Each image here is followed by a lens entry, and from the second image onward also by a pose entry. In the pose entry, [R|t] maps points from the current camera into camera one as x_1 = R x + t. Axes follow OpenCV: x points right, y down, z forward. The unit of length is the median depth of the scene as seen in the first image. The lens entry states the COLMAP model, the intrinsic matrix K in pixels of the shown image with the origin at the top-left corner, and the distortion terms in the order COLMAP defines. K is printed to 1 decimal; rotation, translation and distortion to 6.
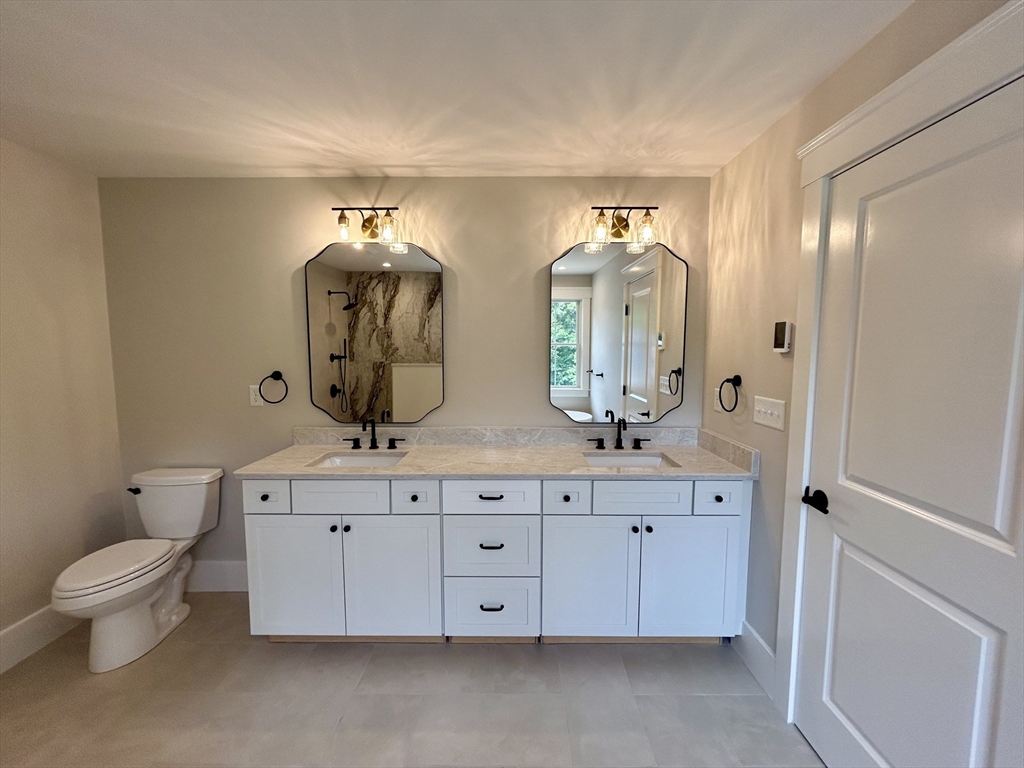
lens RADIAL K [[411.3, 0, 516.1], [0, 411.3, 385.4], [0, 0, 1]] dist [0.000290, -0.000539]
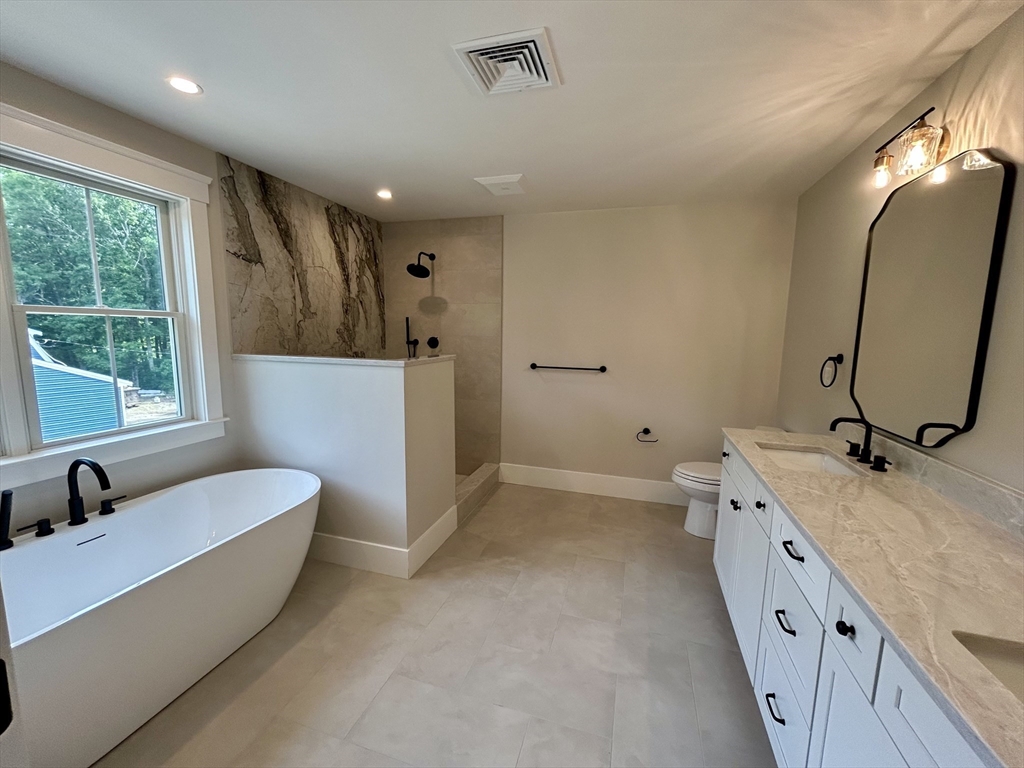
lens RADIAL K [[411.3, 0, 505.7], [0, 411.3, 383.1], [0, 0, 1]] dist [0.000290, -0.000539]
pose [[-0.304542, 0.118485, -0.945101, 0.699158], [-0.101846, 0.982494, 0.155991, -0.048688], [0.947038, 0.143760, -0.287144, 0.749337]]
